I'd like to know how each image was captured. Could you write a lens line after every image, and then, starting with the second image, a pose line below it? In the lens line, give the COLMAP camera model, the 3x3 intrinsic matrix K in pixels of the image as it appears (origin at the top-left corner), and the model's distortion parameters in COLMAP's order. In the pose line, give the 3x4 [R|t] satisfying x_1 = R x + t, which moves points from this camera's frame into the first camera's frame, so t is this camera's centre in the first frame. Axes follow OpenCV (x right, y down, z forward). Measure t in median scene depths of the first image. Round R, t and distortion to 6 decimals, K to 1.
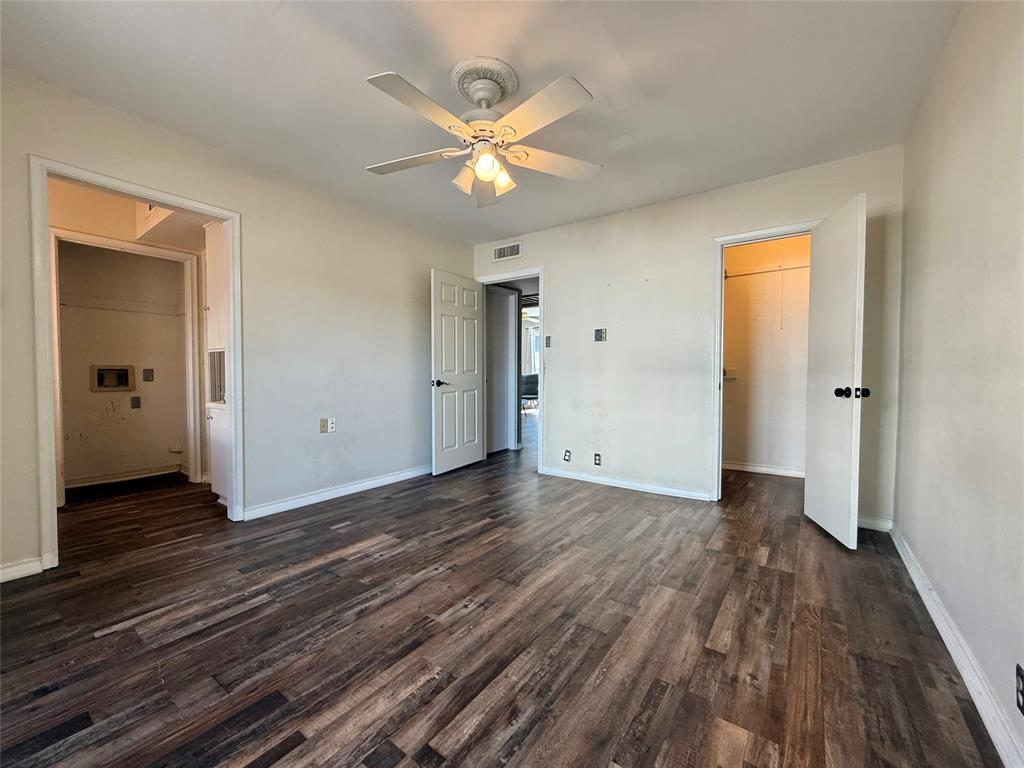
lens RADIAL K [[406.3, 0, 515.8], [0, 406.3, 383.4], [0, 0, 1]] dist [0.003832, 0.000250]
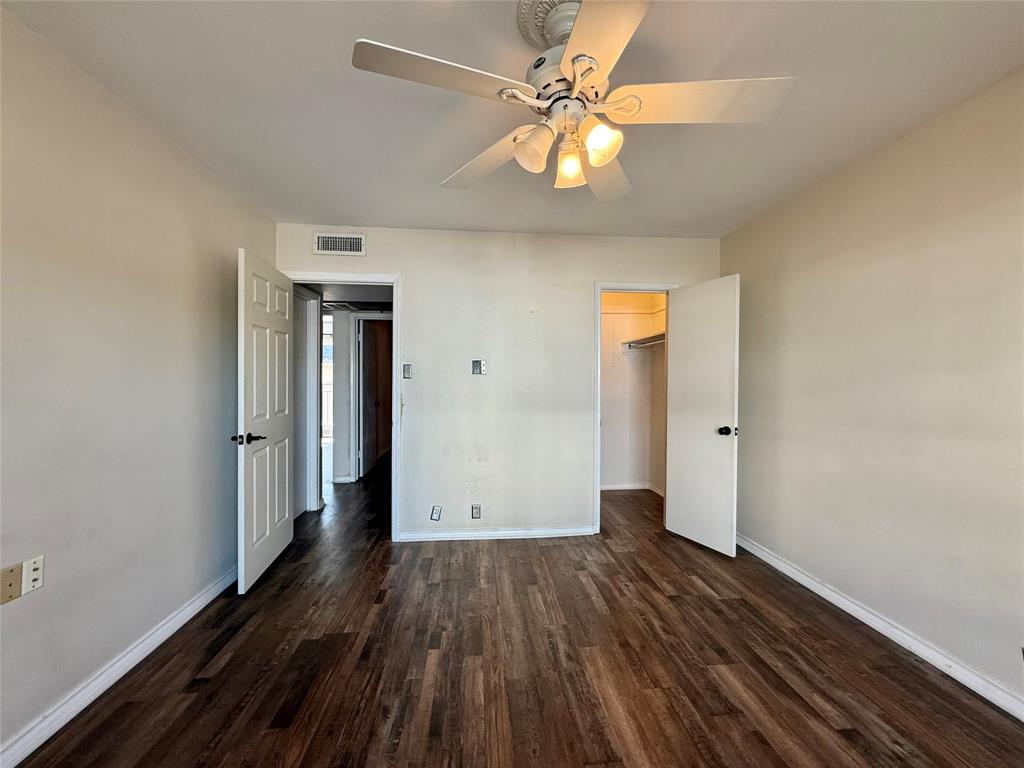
lens RADIAL K [[406.3, 0, 509.2], [0, 406.3, 383.7], [0, 0, 1]] dist [0.003832, 0.000250]
pose [[0.758489, -0.004095, 0.651673, -0.533171], [0.015539, 0.999810, -0.011804, -0.126015], [-0.651500, 0.019079, 0.758408, 0.529402]]
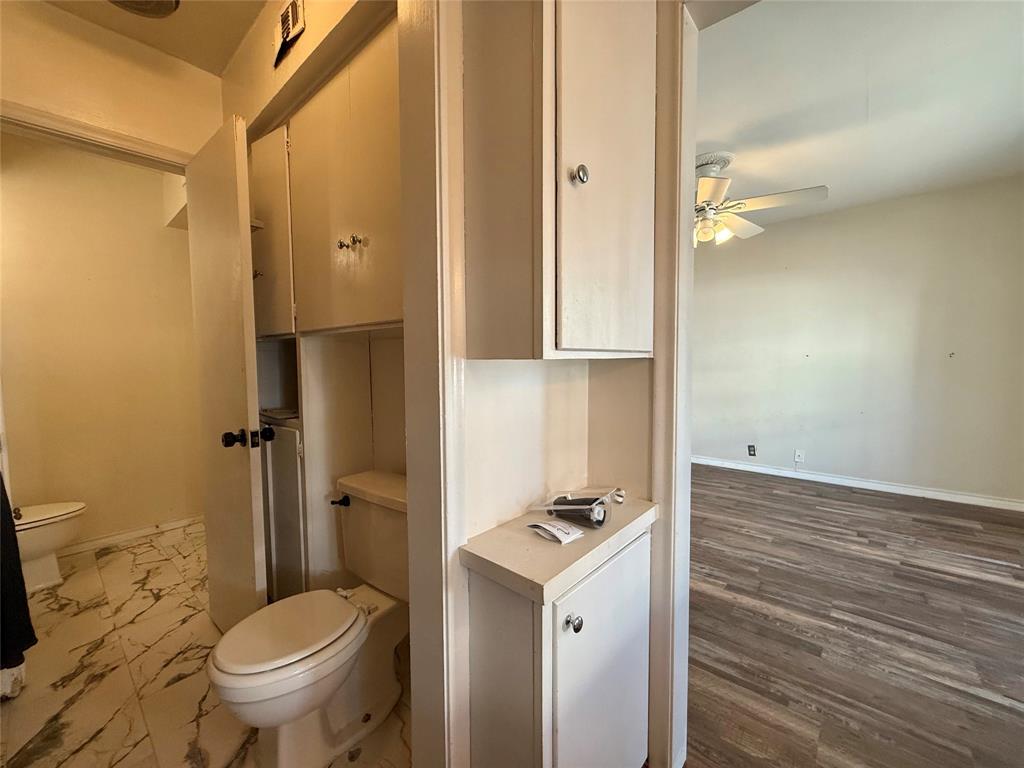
lens RADIAL K [[406.3, 0, 511.2], [0, 406.3, 386.0], [0, 0, 1]] dist [0.003832, 0.000250]
pose [[0.093404, -0.063497, 0.993601, -1.387978], [0.040318, 0.997387, 0.059949, -0.099719], [-0.994812, 0.034461, 0.095720, 1.415596]]
